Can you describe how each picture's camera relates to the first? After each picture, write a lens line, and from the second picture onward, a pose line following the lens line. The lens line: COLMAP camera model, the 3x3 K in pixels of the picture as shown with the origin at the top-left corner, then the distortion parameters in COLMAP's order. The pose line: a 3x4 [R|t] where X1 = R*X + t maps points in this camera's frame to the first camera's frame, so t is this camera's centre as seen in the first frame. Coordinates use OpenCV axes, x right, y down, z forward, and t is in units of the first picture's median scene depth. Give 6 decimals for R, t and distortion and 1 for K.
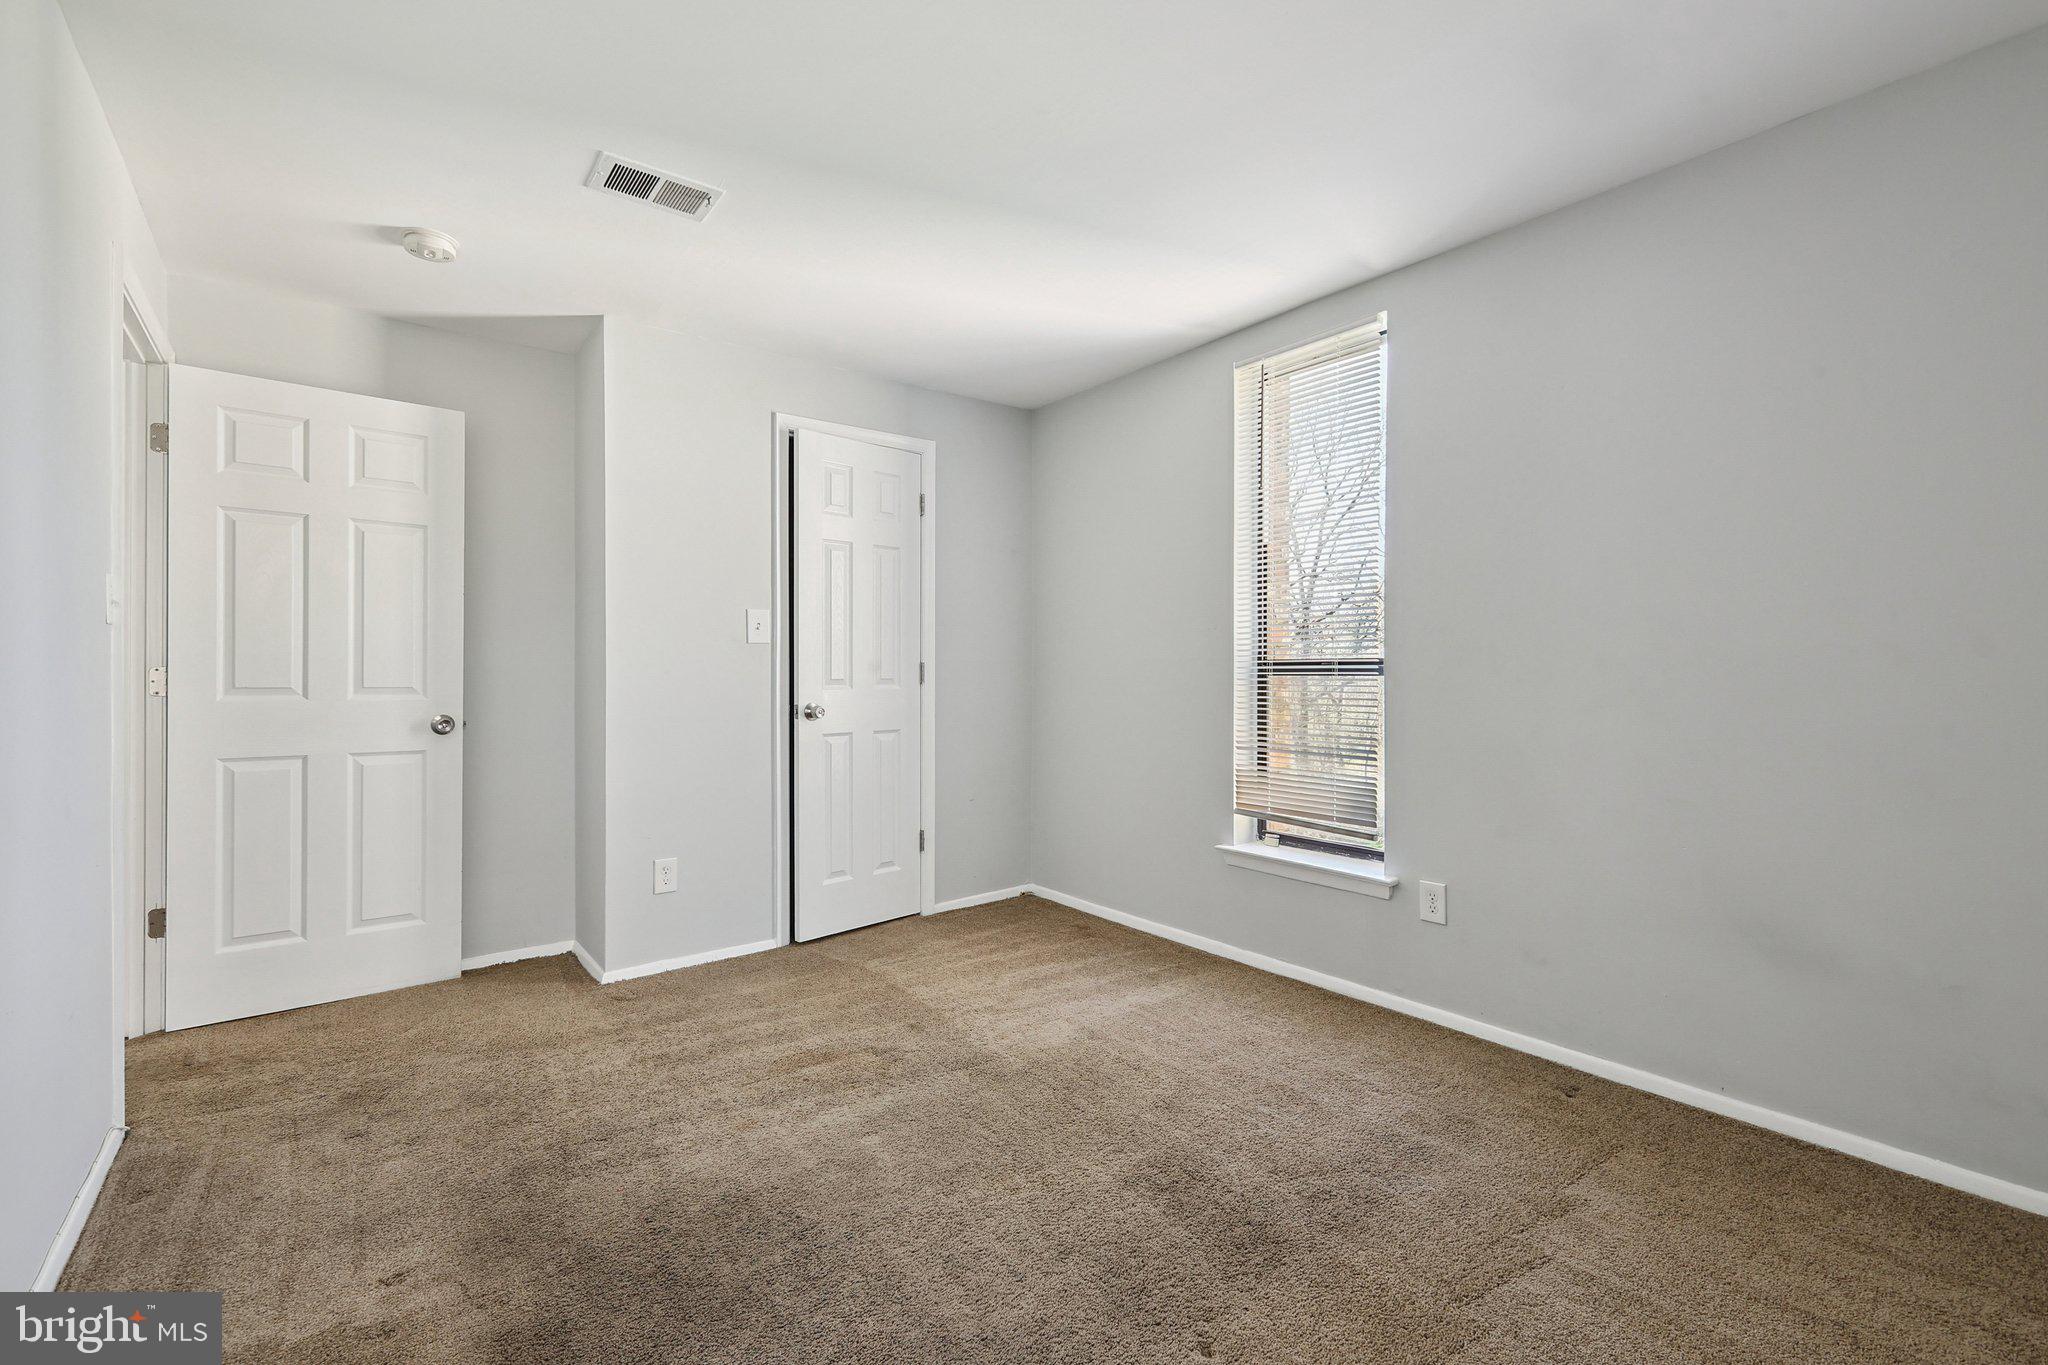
lens RADIAL K [[898.1, 0, 1034.6], [0, 898.1, 675.7], [0, 0, 1]] dist [0.003796, -0.000936]
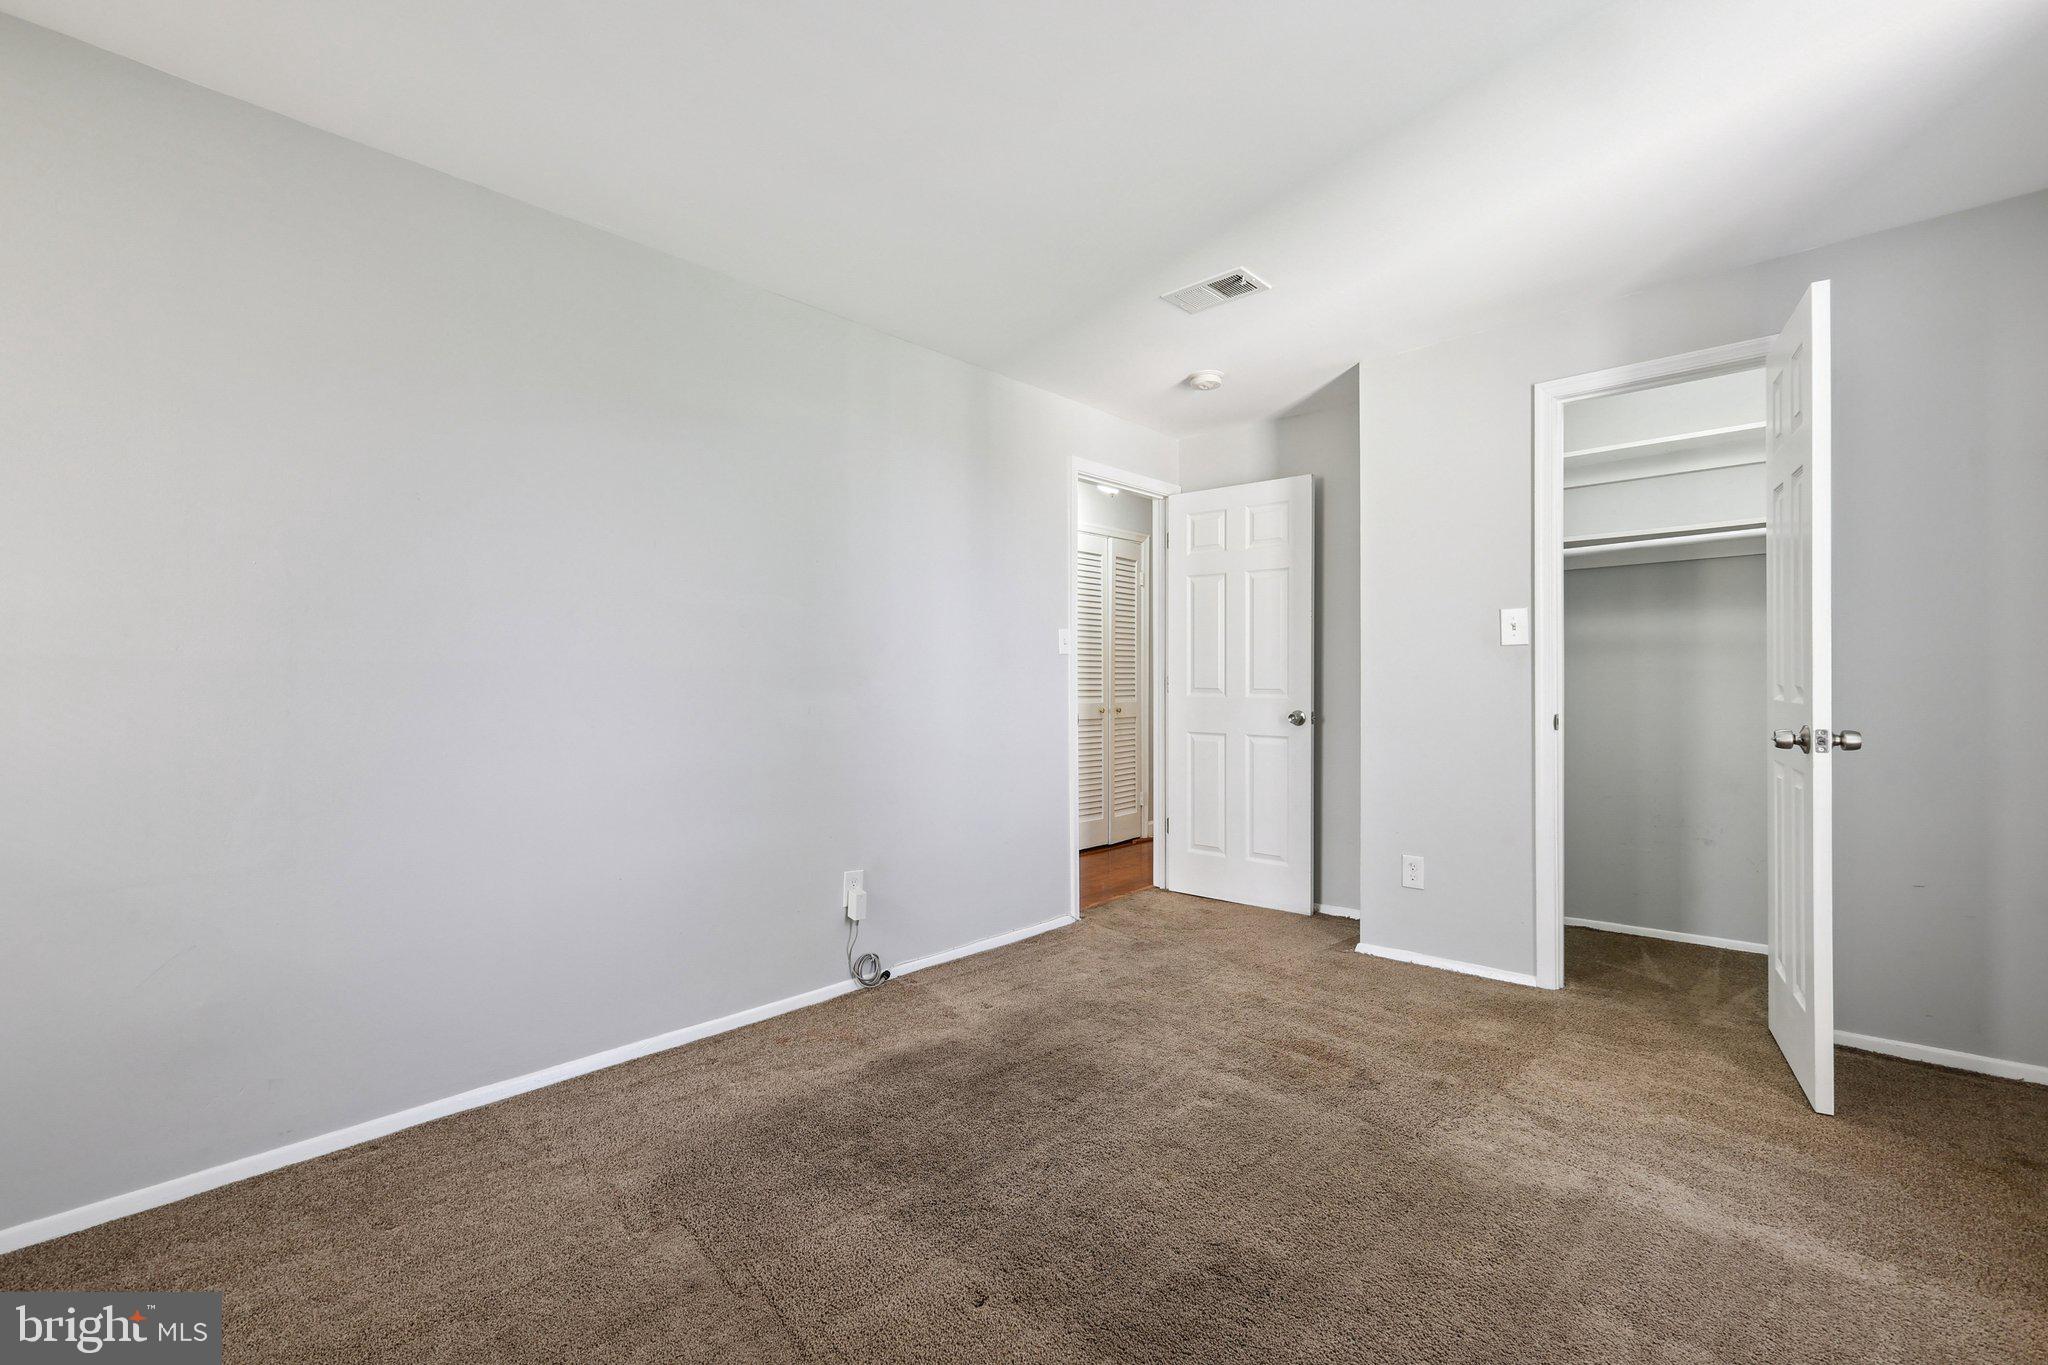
lens RADIAL K [[898.1, 0, 1015.7], [0, 898.1, 677.1], [0, 0, 1]] dist [0.003796, -0.000936]
pose [[0.149053, -0.003588, -0.988823, 0.619730], [-0.001150, 0.999992, -0.003802, 0.000406], [0.988829, 0.001704, 0.149047, 0.430353]]
